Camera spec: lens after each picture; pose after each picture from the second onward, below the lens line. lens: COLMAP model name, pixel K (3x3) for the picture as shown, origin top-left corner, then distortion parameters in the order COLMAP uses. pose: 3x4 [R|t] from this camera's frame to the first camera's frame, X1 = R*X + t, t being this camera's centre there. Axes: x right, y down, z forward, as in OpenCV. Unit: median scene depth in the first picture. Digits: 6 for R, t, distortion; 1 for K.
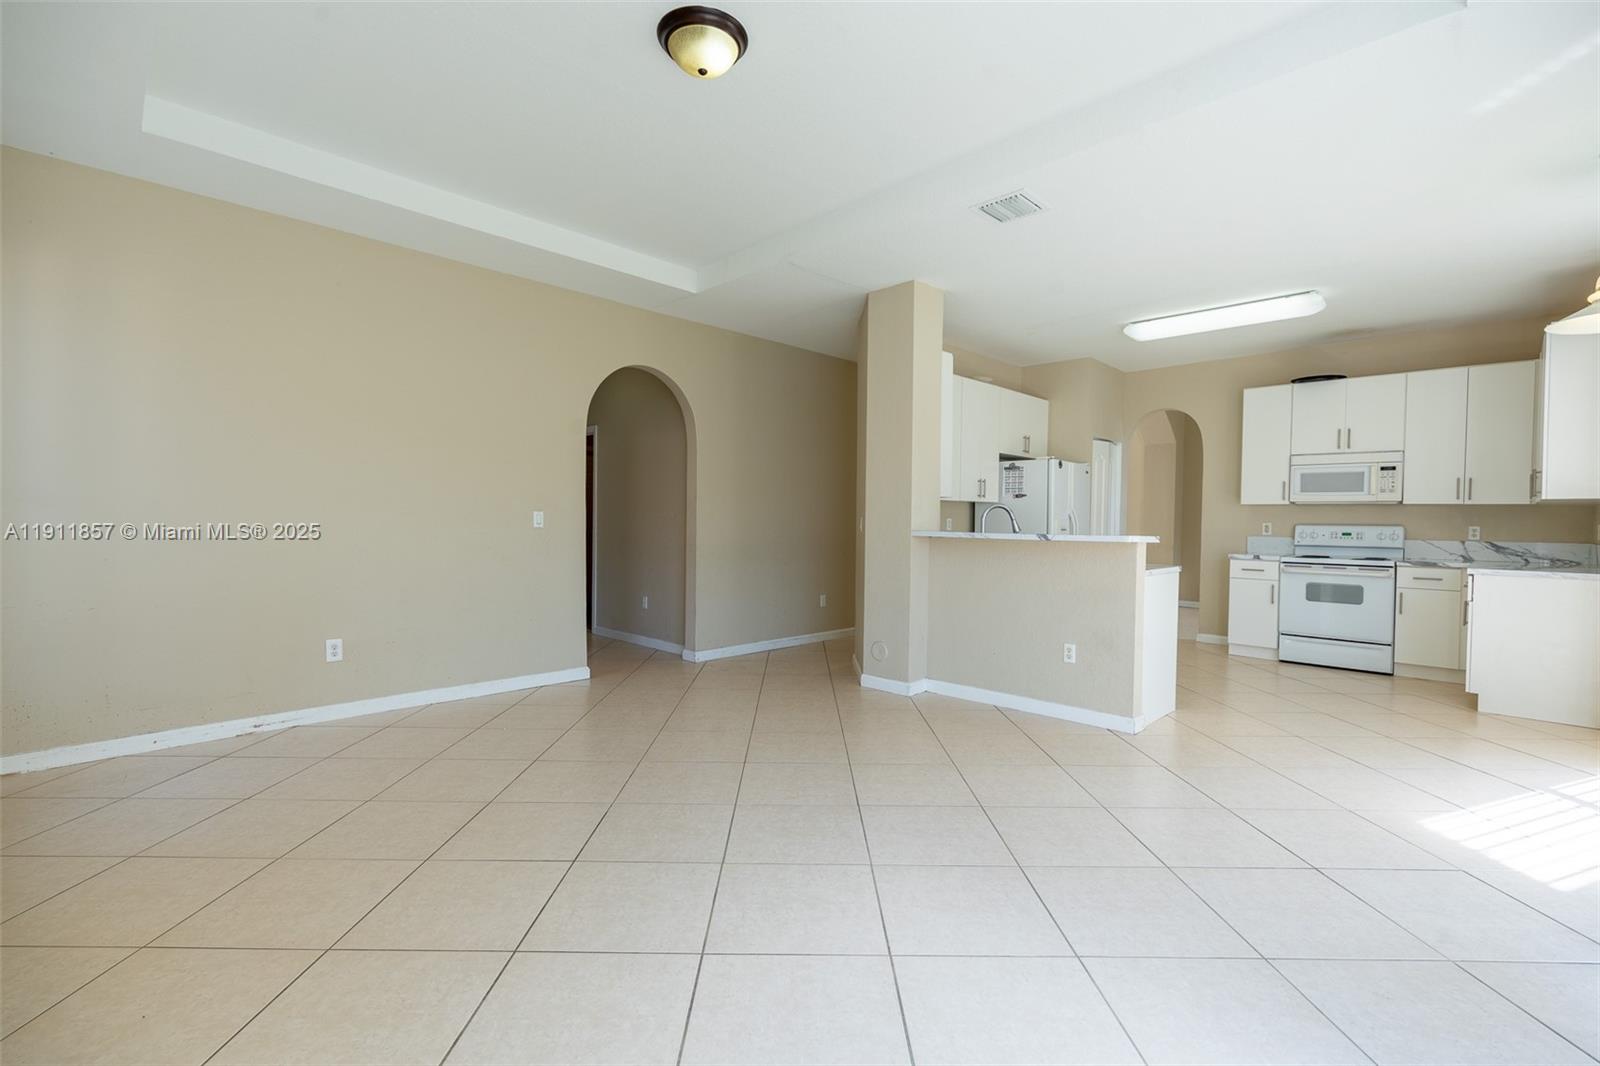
lens RADIAL K [[714.7, 0, 805.8], [0, 714.7, 535.2], [0, 0, 1]] dist [0.003603, 0.000254]
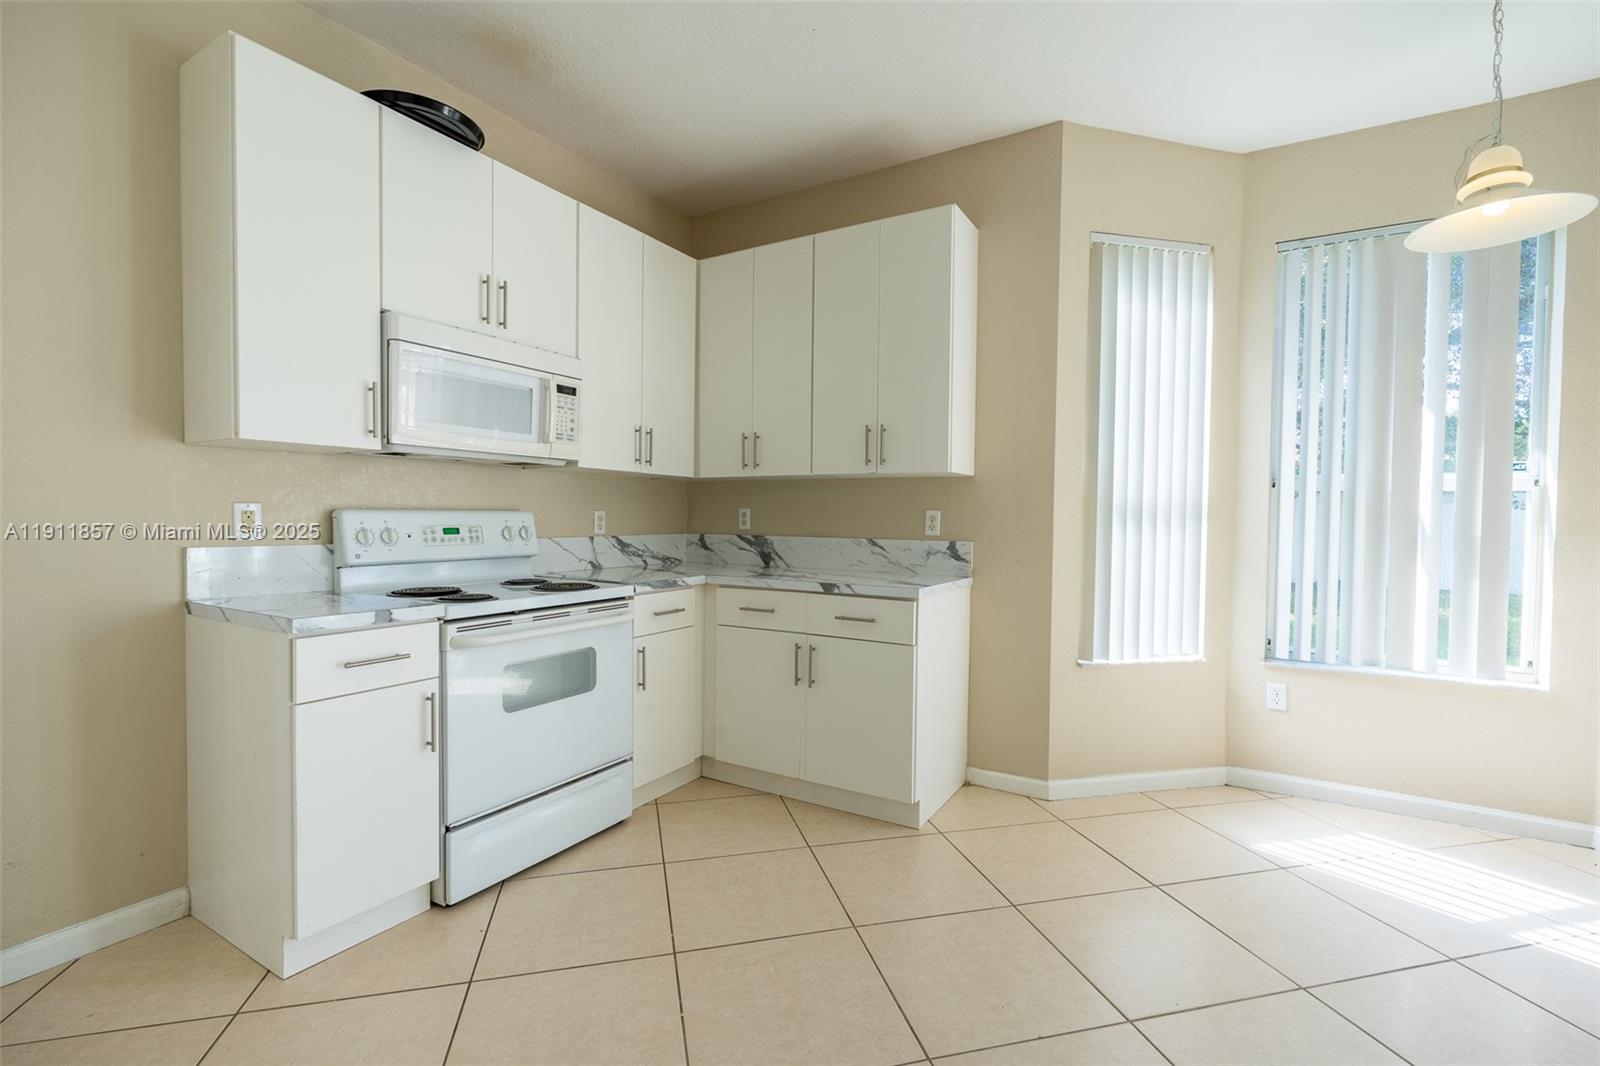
lens RADIAL K [[714.7, 0, 805.8], [0, 714.7, 535.2], [0, 0, 1]] dist [0.003603, 0.000254]
pose [[-0.237046, -0.042593, 0.970564, 0.312728], [0.007636, 0.998926, 0.045702, -0.017941], [-0.971468, 0.018244, -0.236466, 0.962315]]
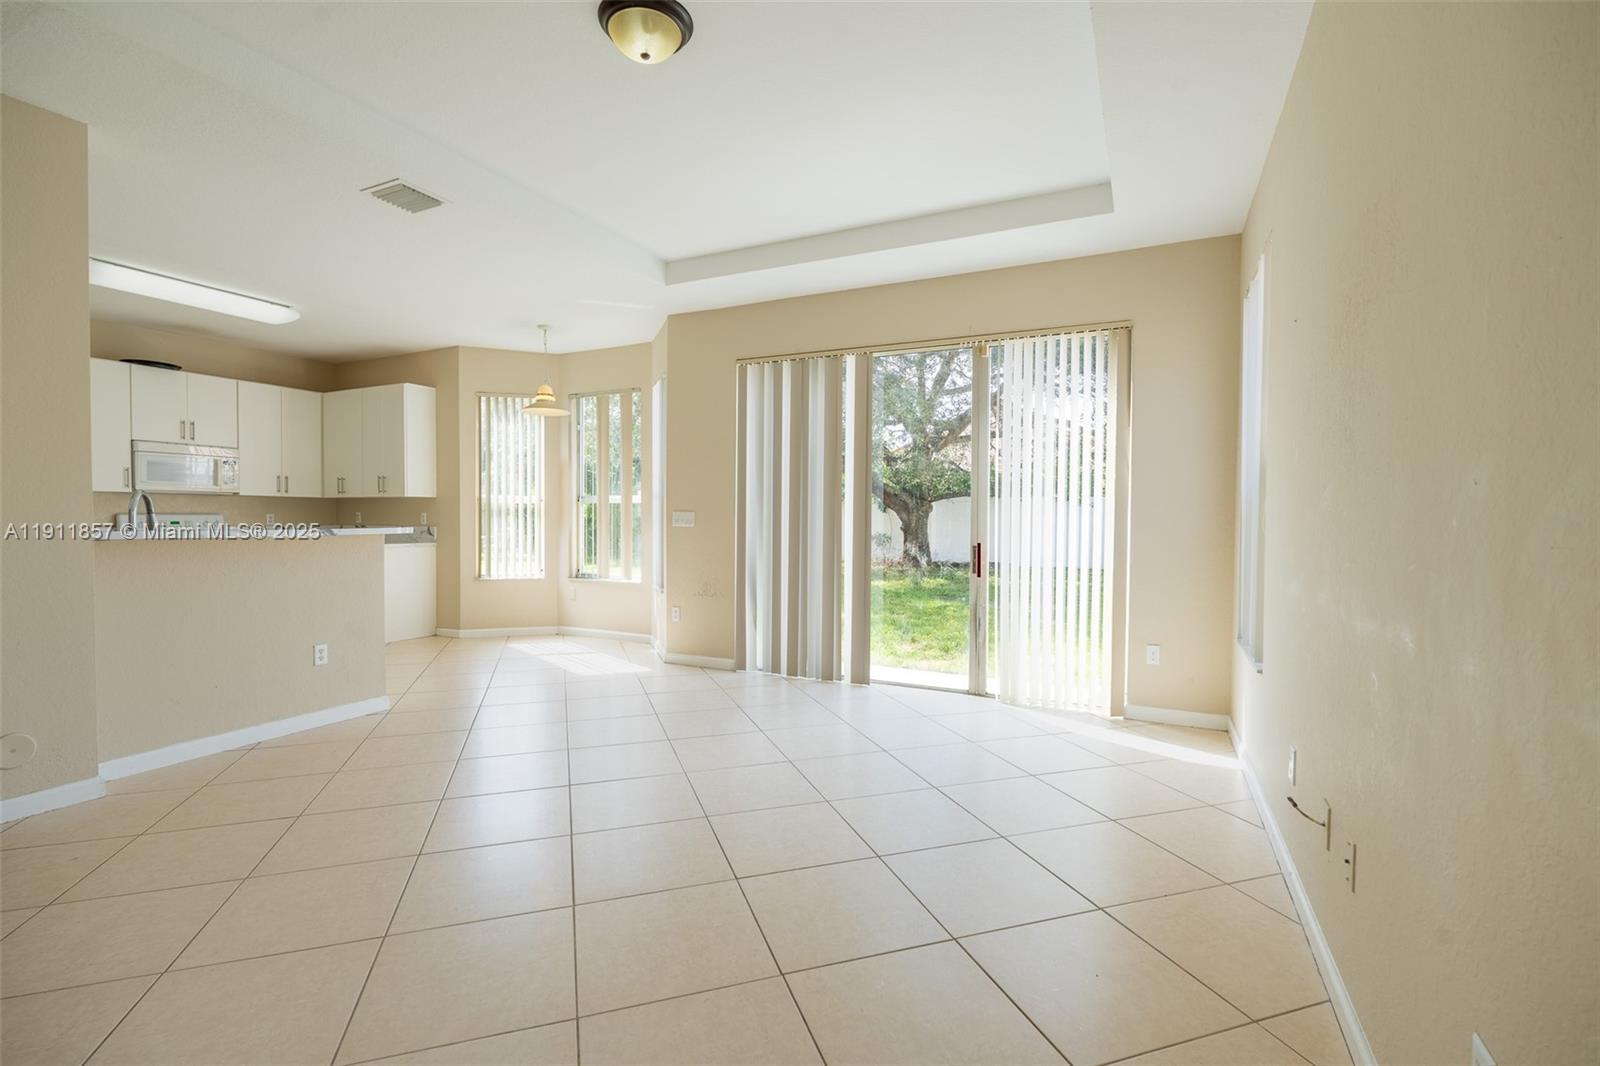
lens RADIAL K [[715.7, 0, 800.0], [0, 715.7, 533.0], [0, 0, 1]] dist [-0.001438, -0.000237]
pose [[-0.307566, -0.035873, 0.950850, -0.523074], [0.013862, 0.999014, 0.042174, -0.018906], [-0.951426, 0.026152, -0.306766, 0.500816]]
